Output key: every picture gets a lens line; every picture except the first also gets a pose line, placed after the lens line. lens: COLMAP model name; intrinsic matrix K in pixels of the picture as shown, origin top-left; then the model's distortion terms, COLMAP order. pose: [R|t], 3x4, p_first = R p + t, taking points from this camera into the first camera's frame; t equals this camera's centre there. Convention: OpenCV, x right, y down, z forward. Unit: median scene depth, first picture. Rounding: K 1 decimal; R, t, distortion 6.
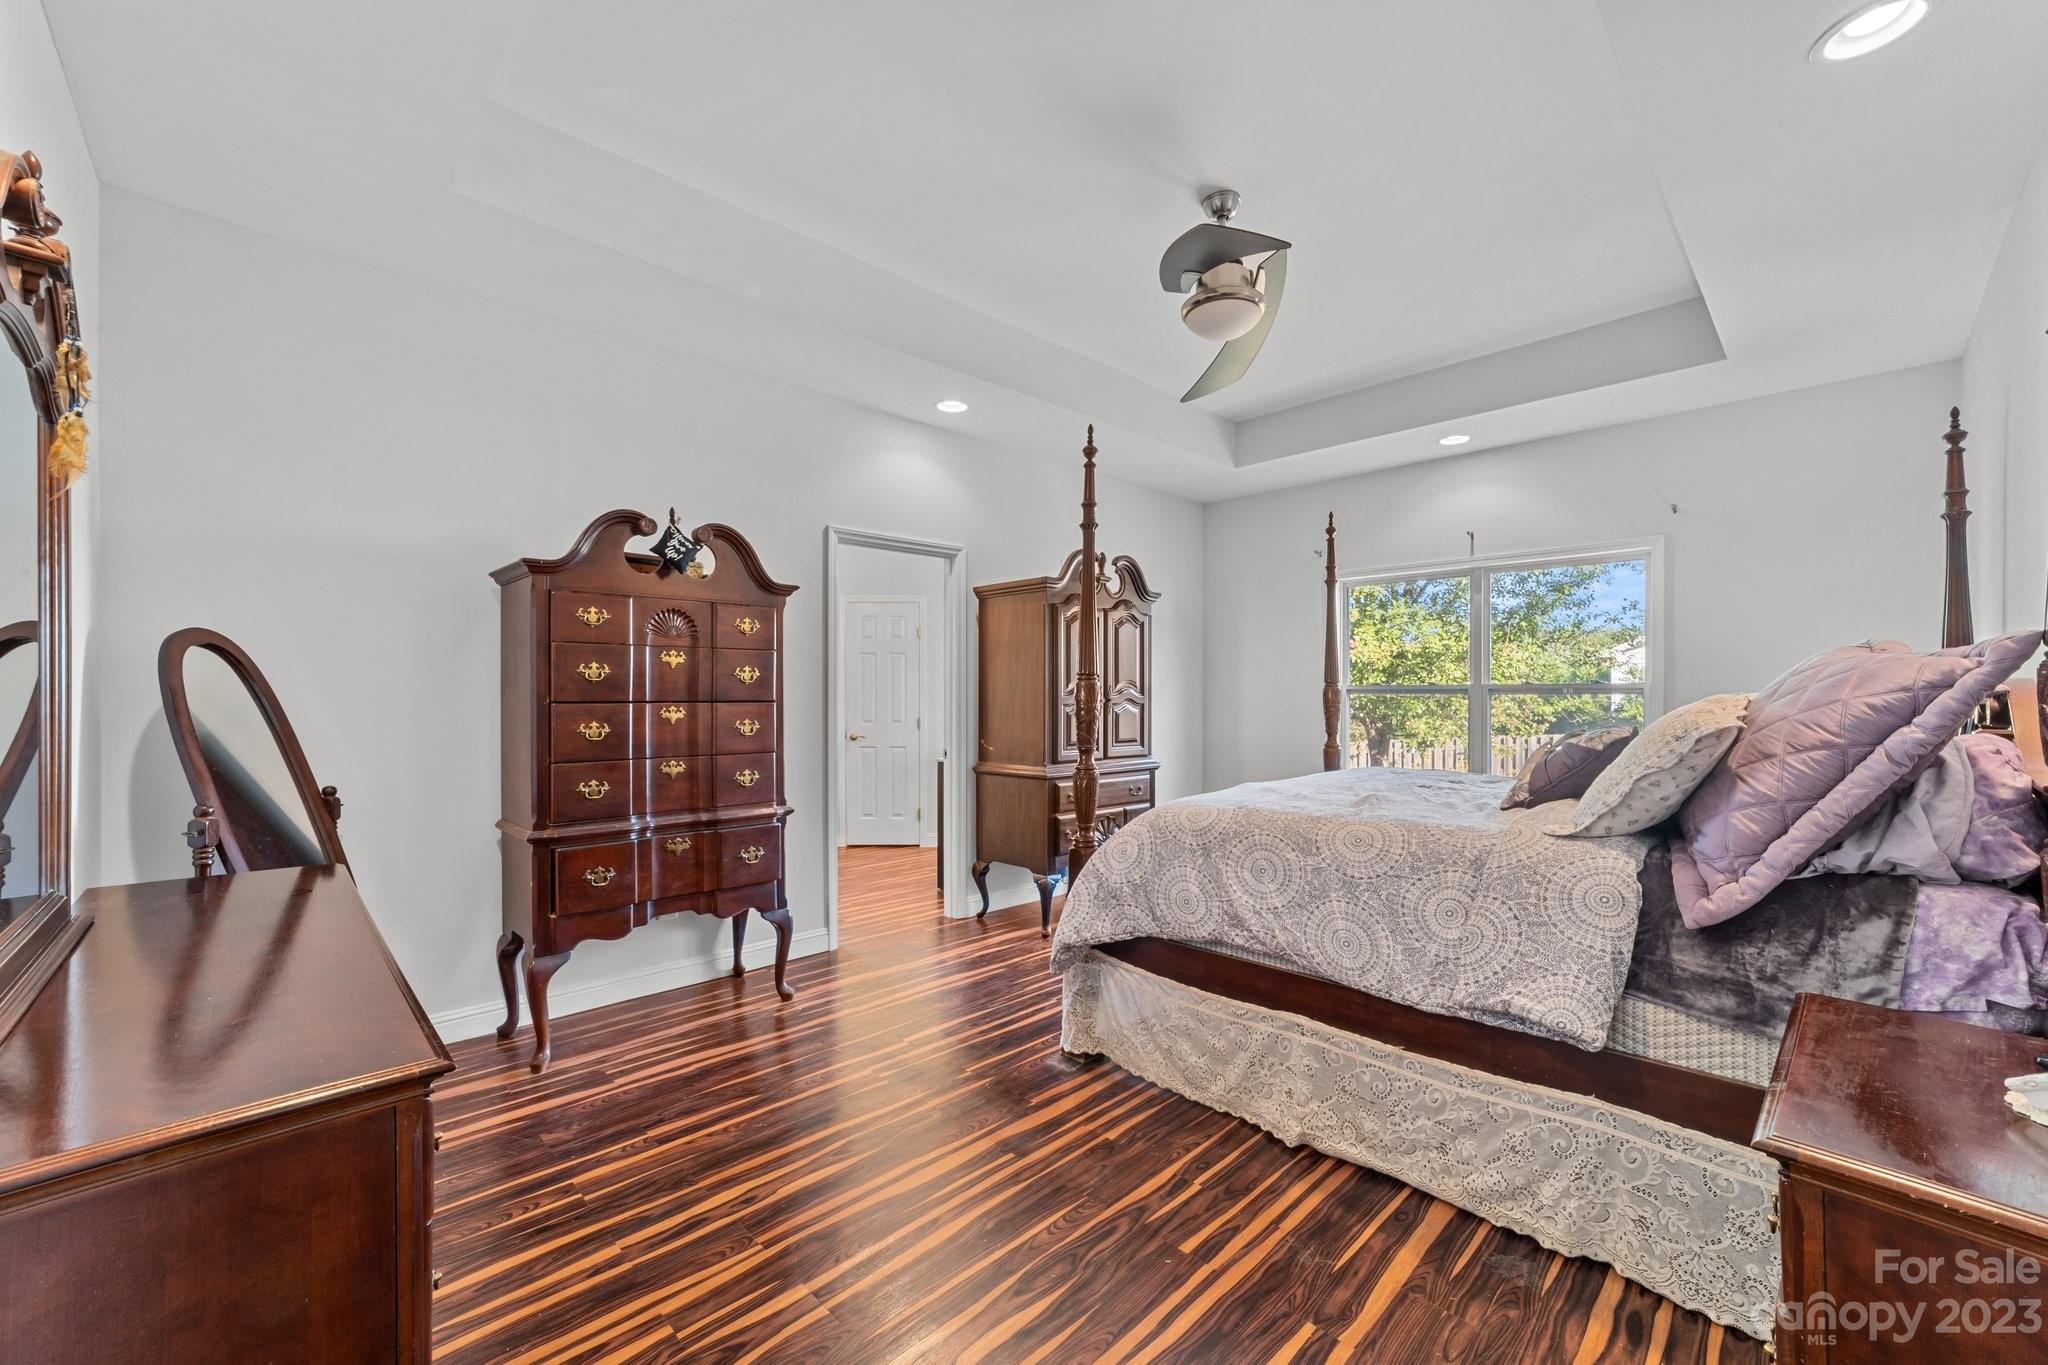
lens RADIAL K [[802.9, 0, 1023.5], [0, 802.9, 691.5], [0, 0, 1]] dist [-0.020851, 0.006966]
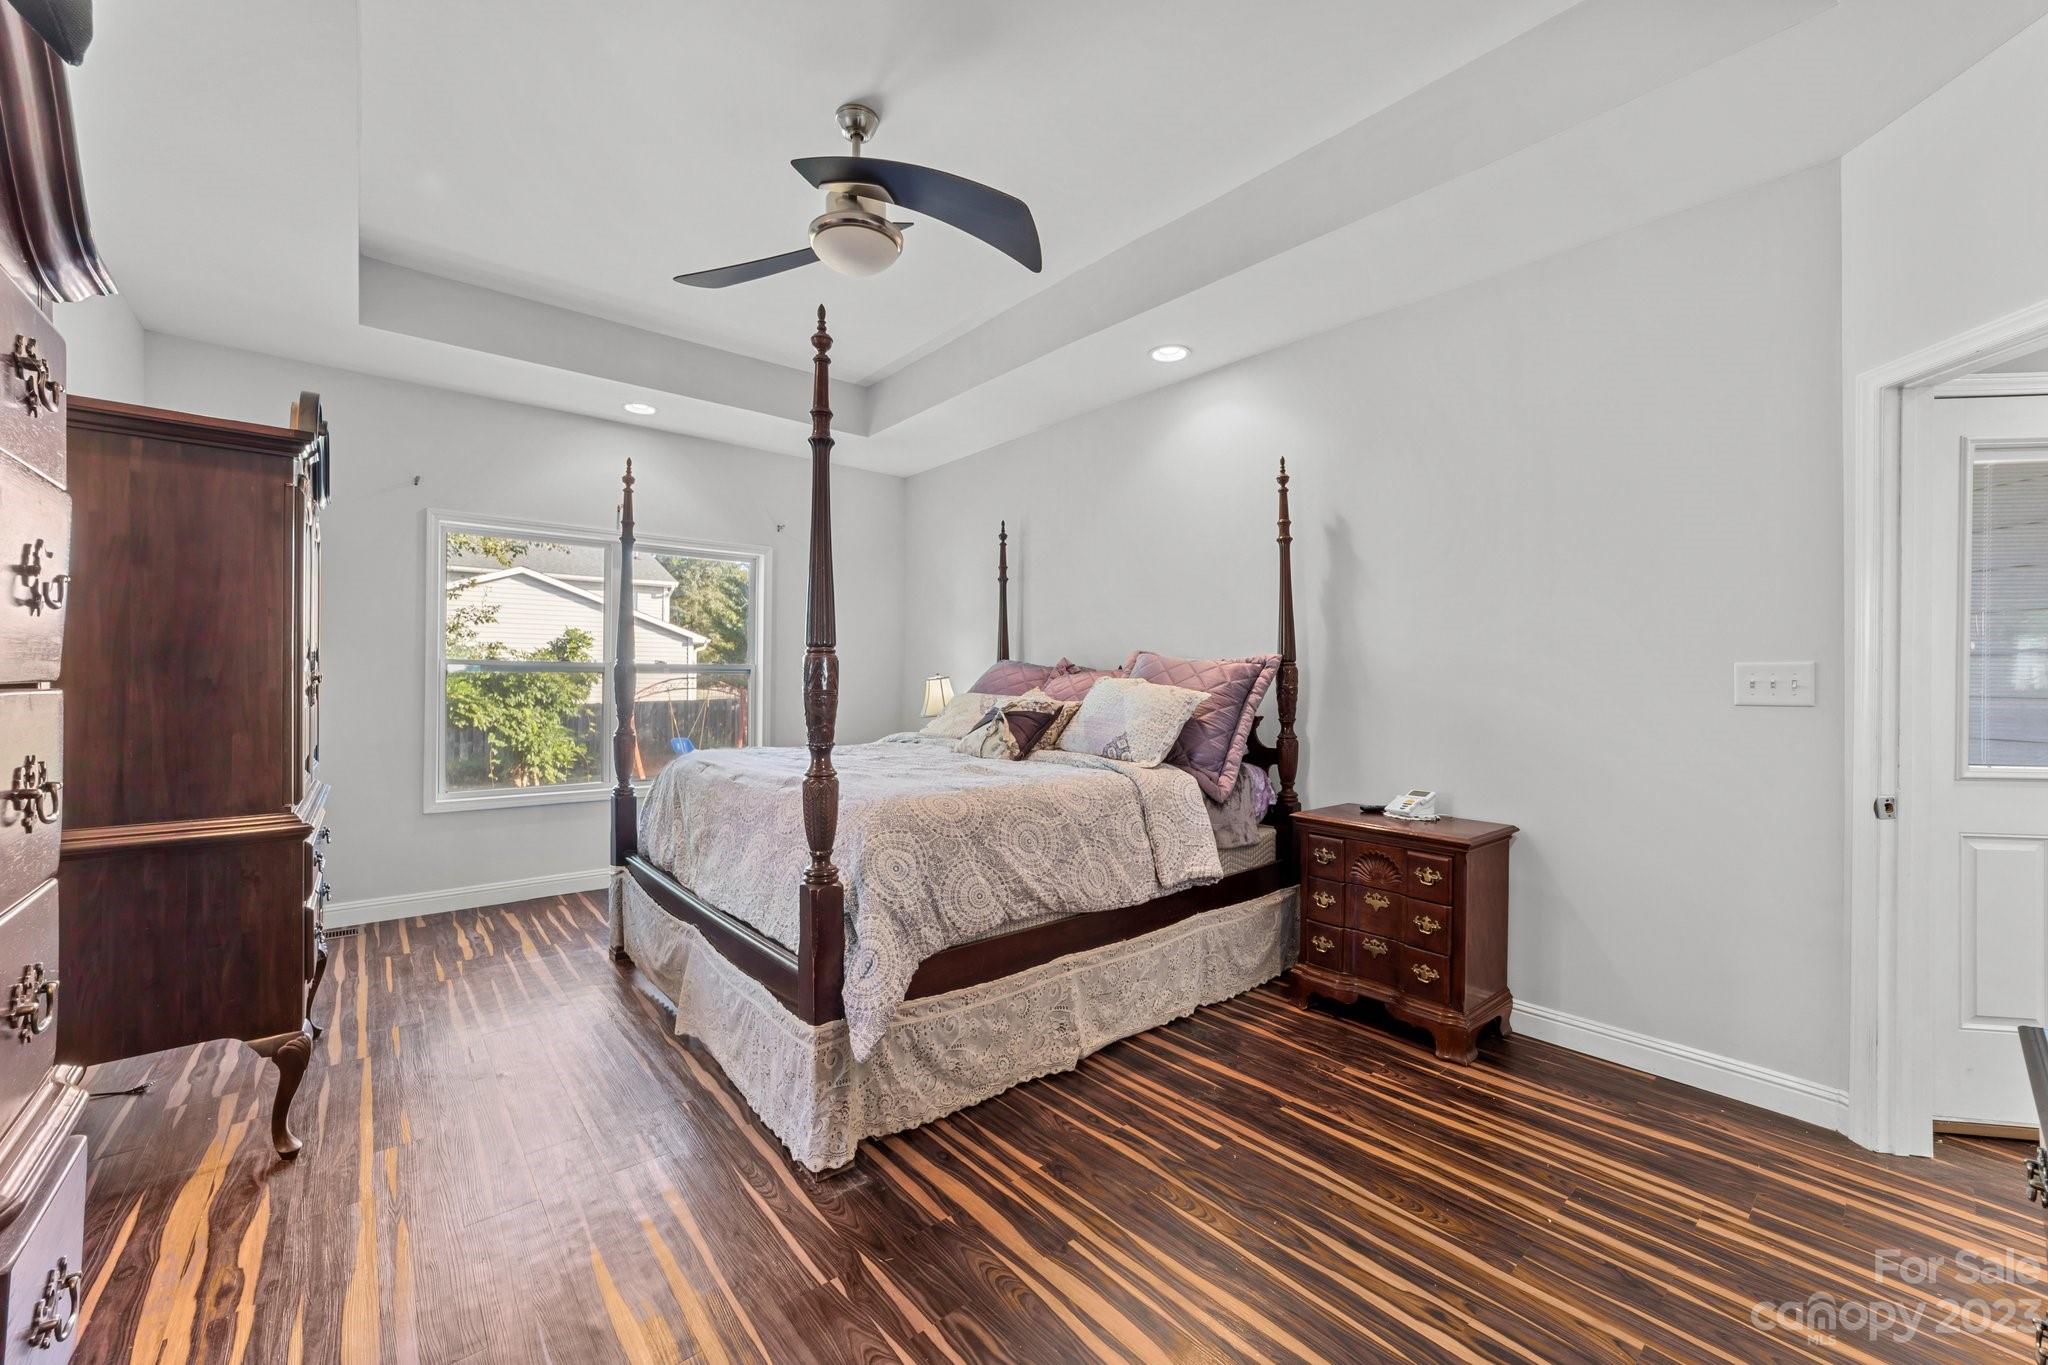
lens RADIAL K [[817.2, 0, 1015.3], [0, 817.2, 679.2], [0, 0, 1]] dist [0.001430, 0.000289]
pose [[0.077421, -0.002351, 0.996996, -0.849668], [-0.010847, 0.999936, 0.003201, 0.001199], [-0.996939, -0.011062, 0.077391, 0.992320]]
